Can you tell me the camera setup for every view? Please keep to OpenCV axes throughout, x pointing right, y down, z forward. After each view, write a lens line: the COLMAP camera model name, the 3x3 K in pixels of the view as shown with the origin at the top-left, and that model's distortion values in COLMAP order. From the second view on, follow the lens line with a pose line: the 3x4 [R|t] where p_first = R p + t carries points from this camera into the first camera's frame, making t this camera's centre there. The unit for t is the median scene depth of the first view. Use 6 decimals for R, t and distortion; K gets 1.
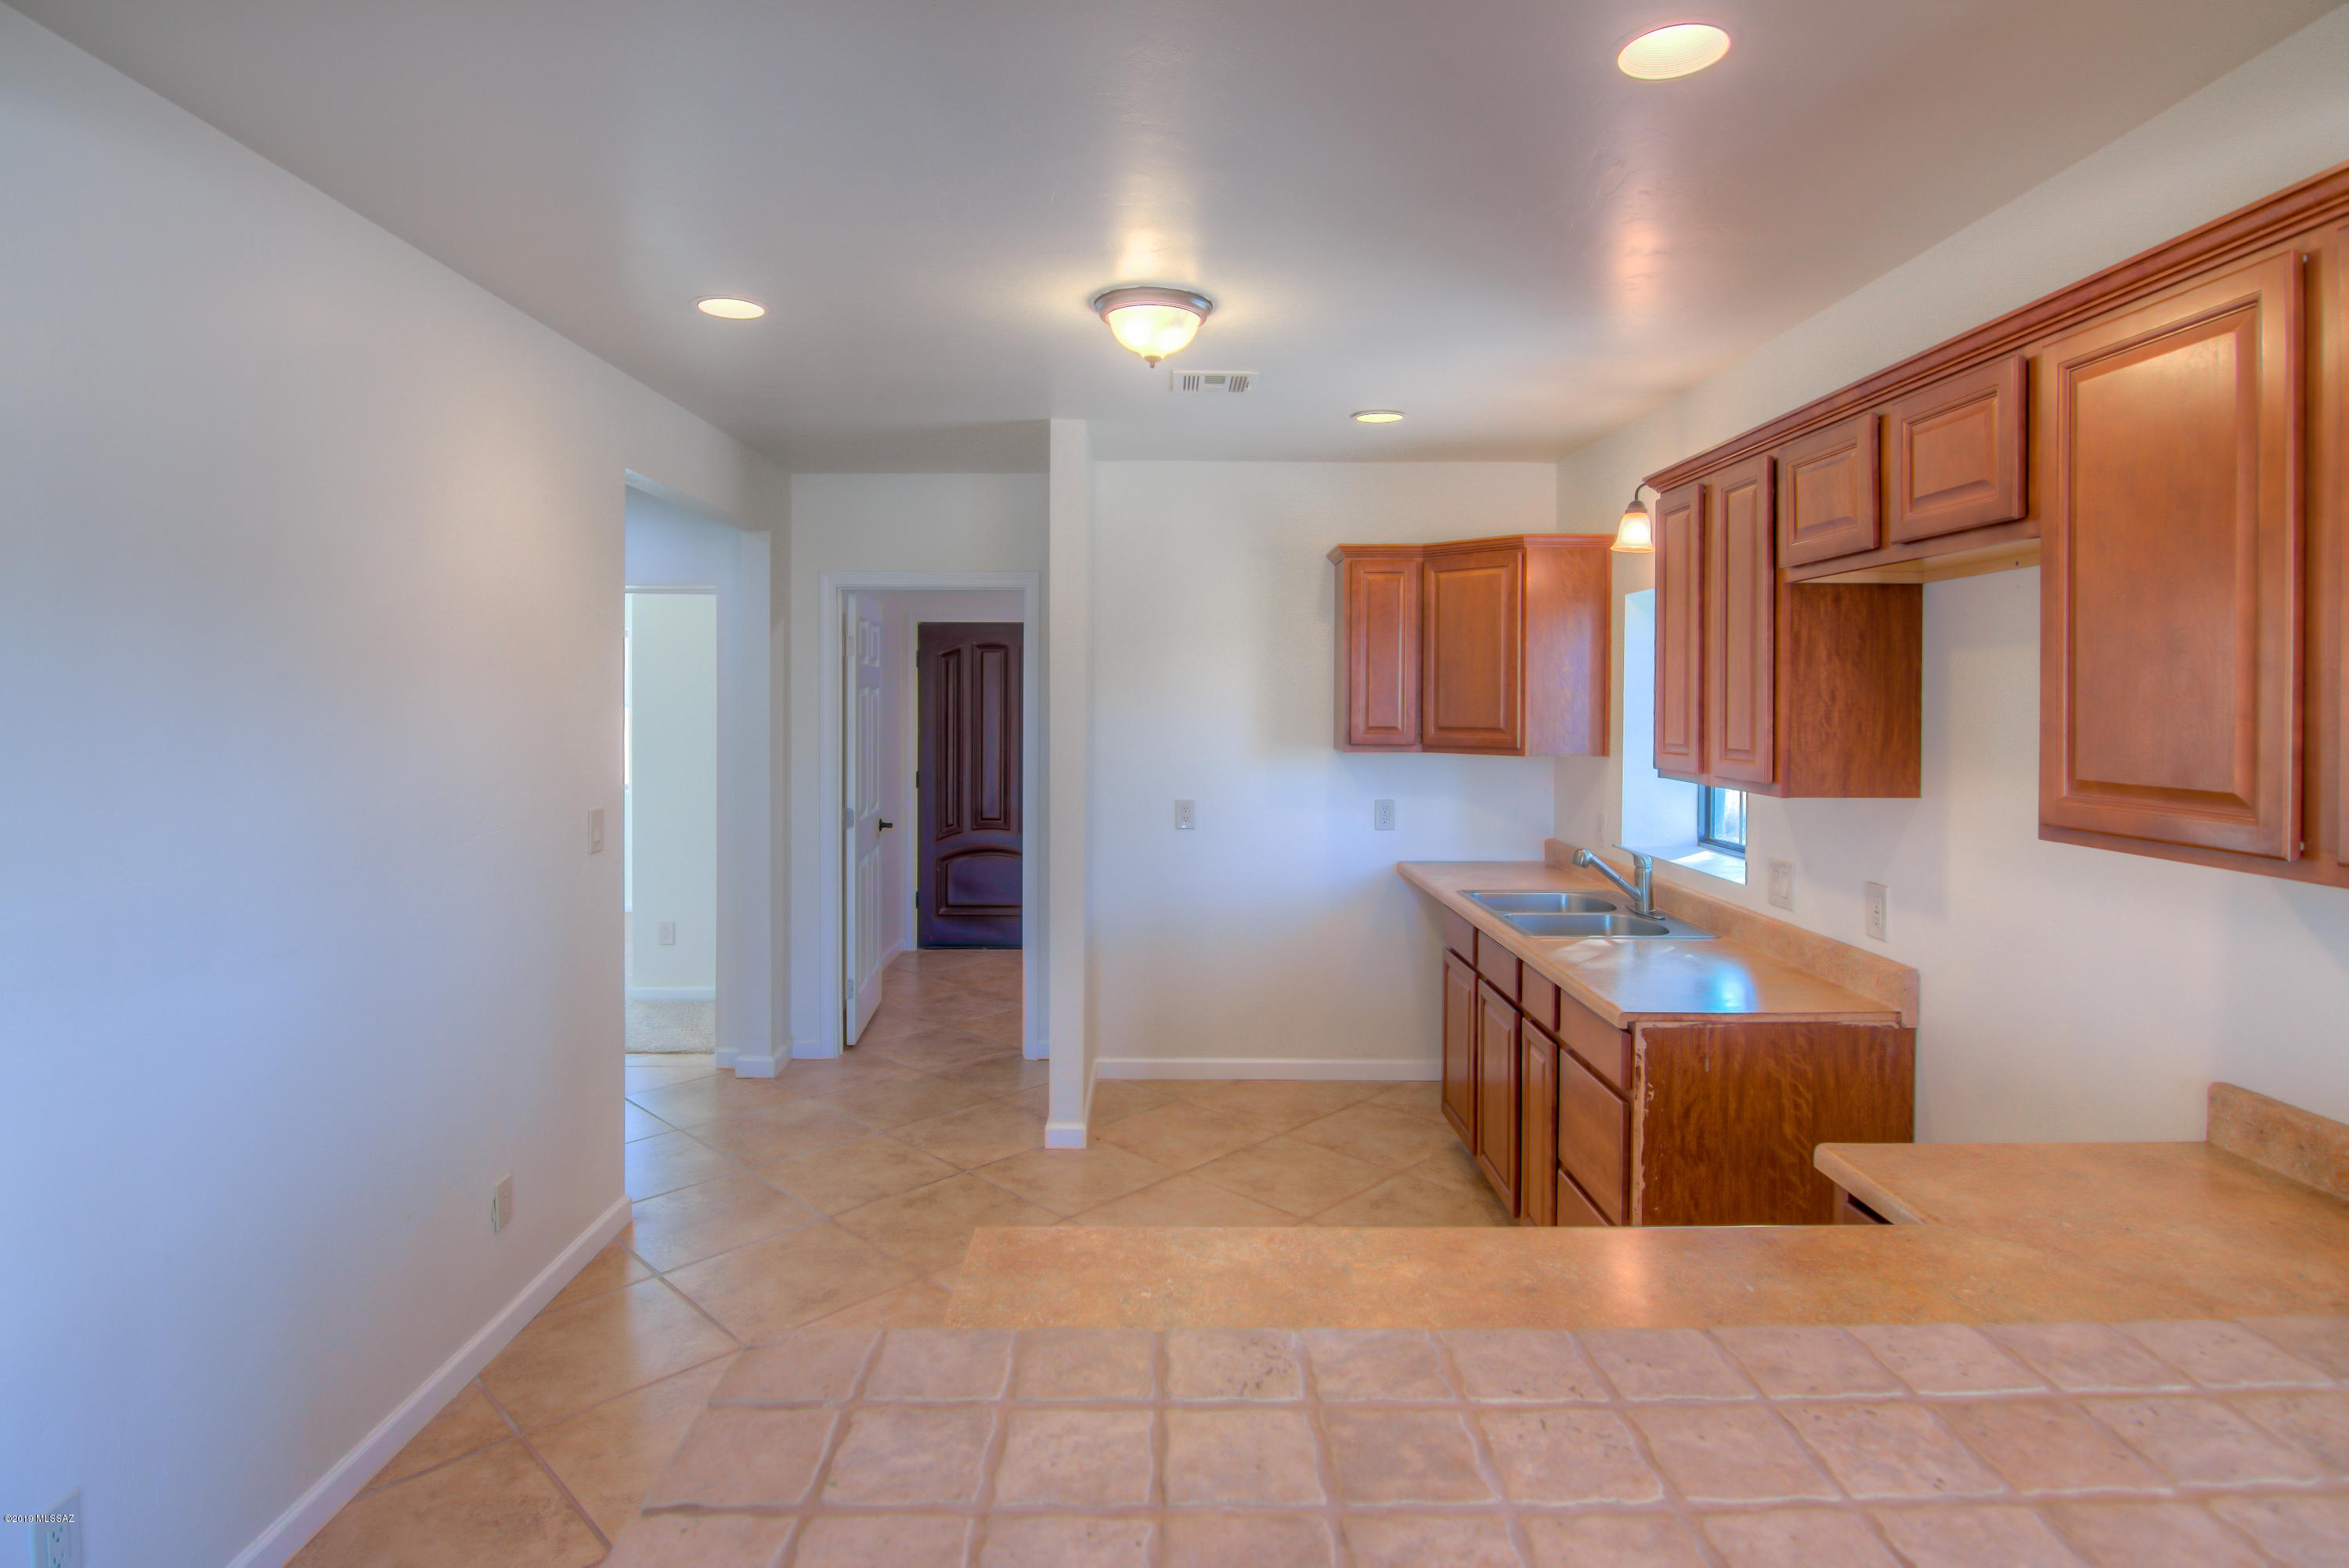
lens RADIAL K [[1228.4, 0, 1233.8], [0, 1228.4, 727.6], [0, 0, 1]] dist [-0.001525, -0.010632]
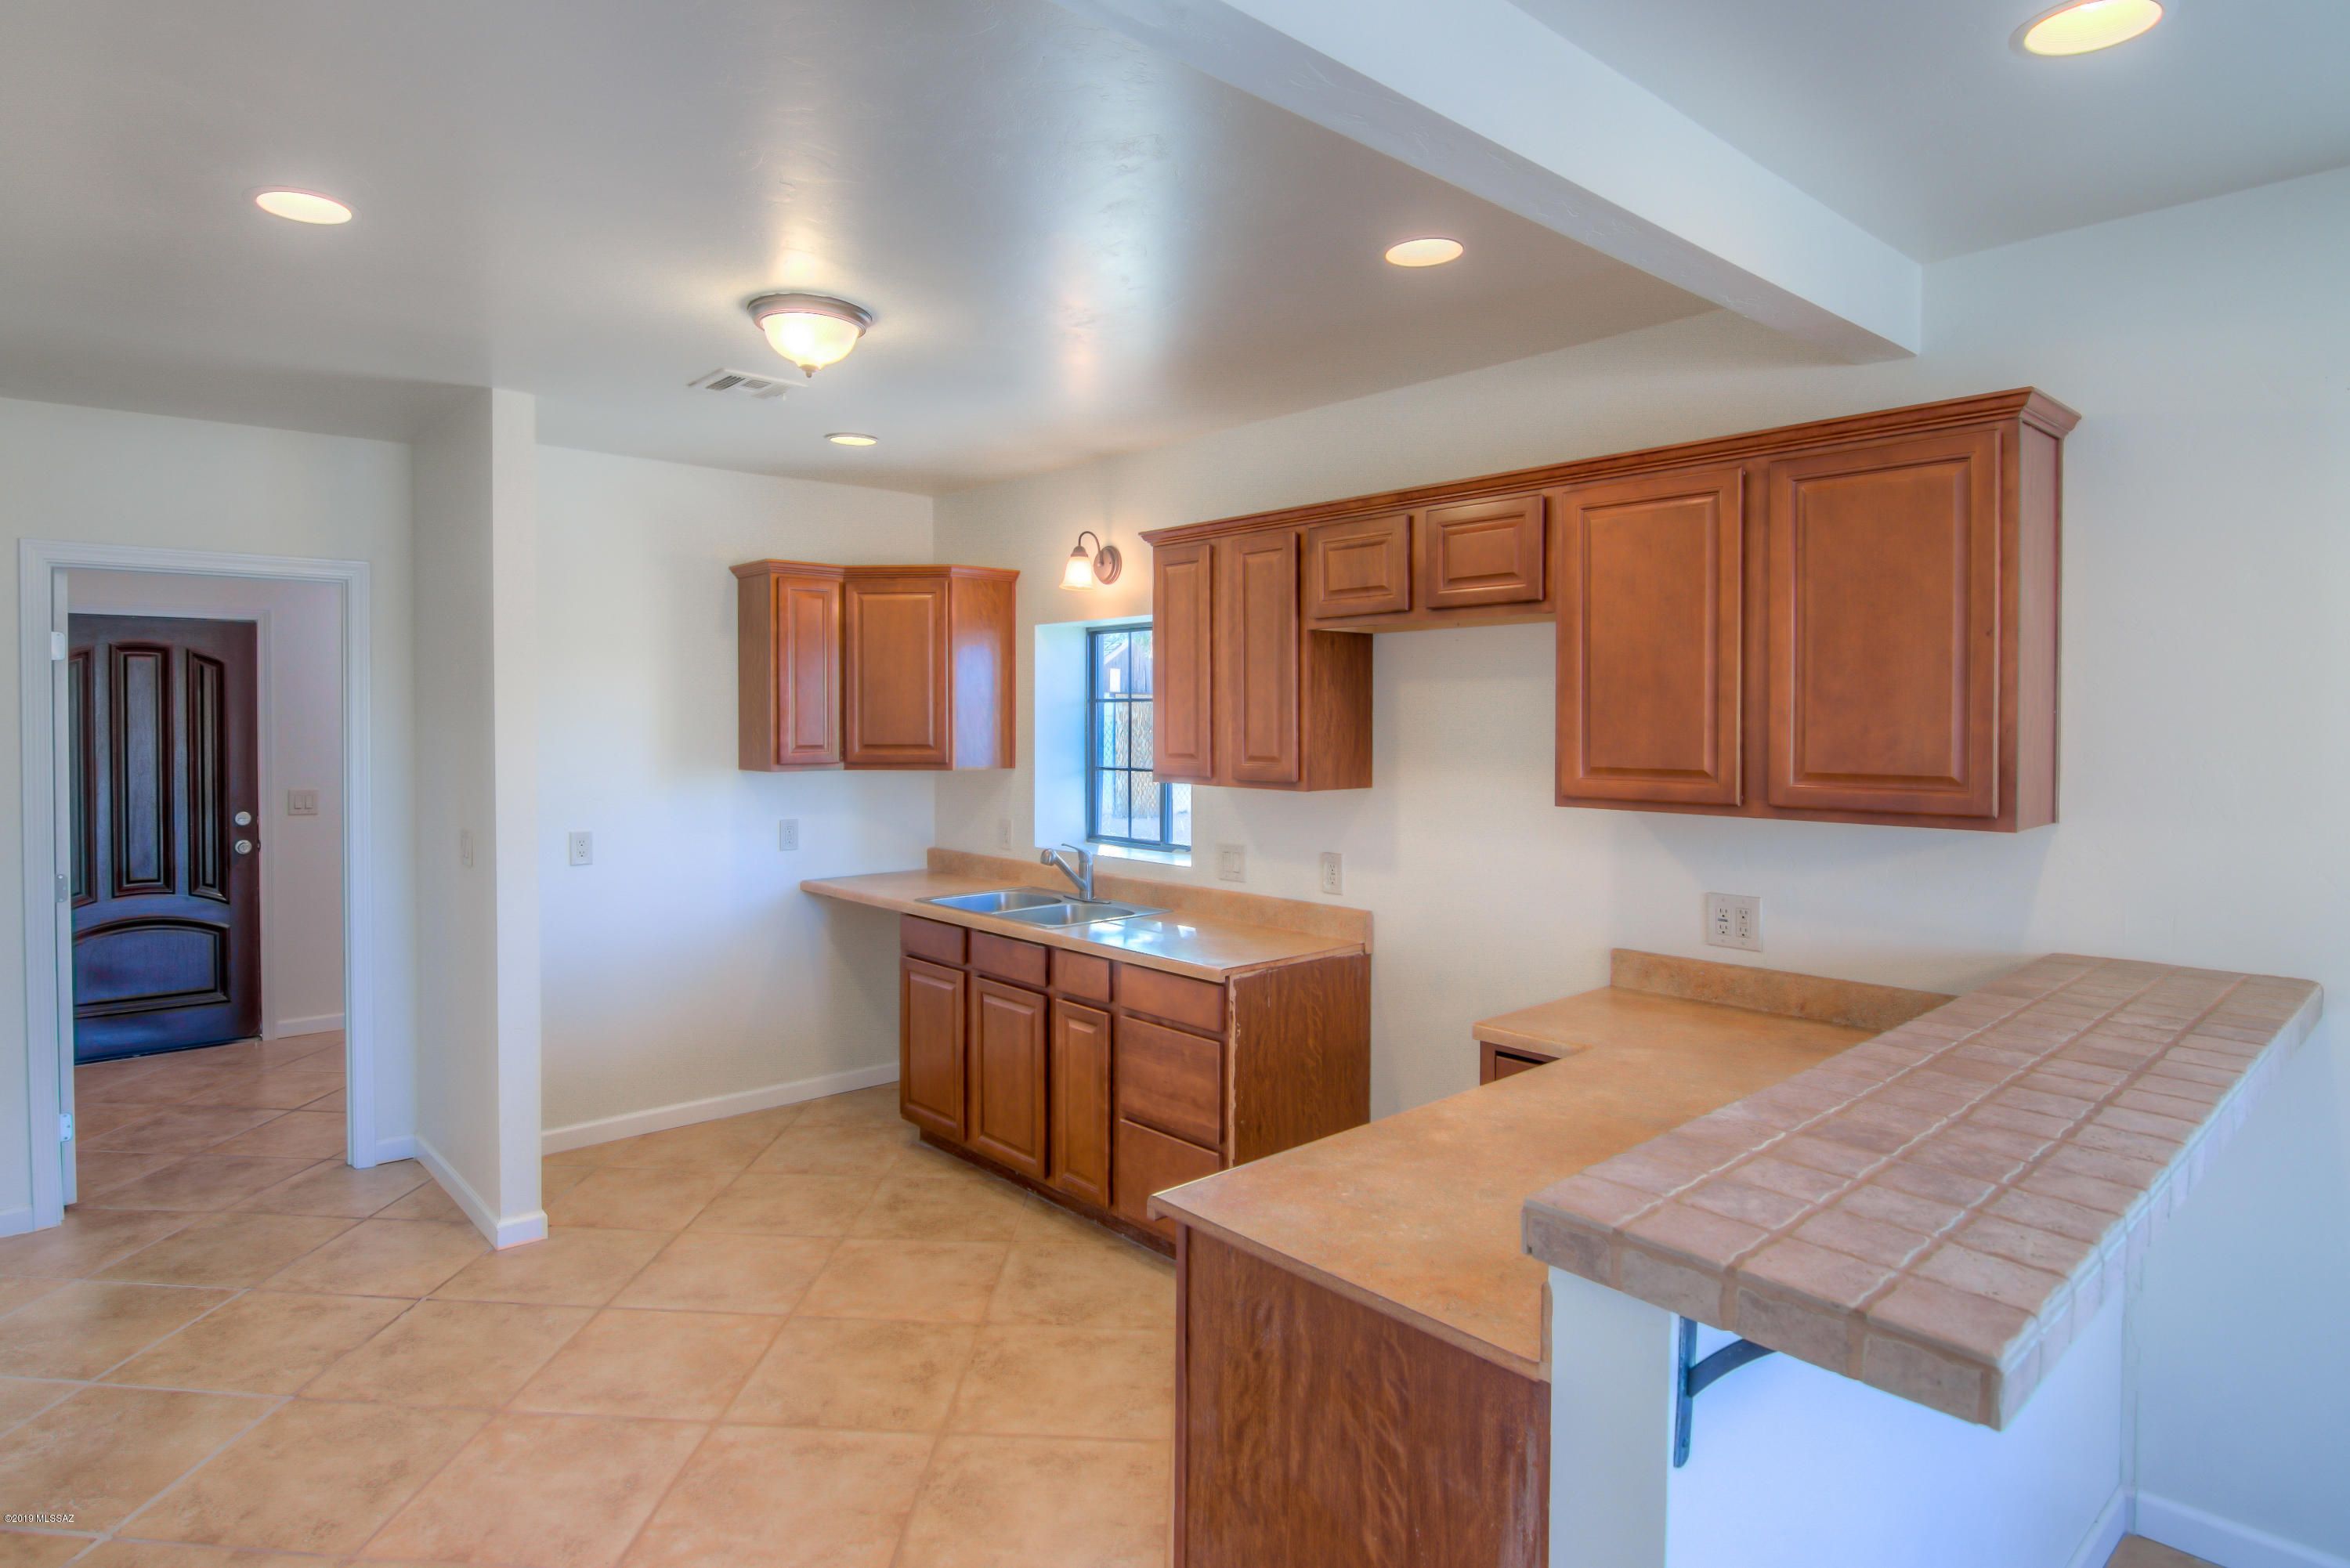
lens RADIAL K [[1229.0, 0, 1180.2], [0, 1229.0, 742.8], [0, 0, 1]] dist [-0.001525, -0.010632]
pose [[0.763992, -0.015842, 0.645031, -0.405460], [0.017178, 0.999844, 0.004211, -0.002507], [-0.644996, 0.007863, 0.764145, 0.060147]]
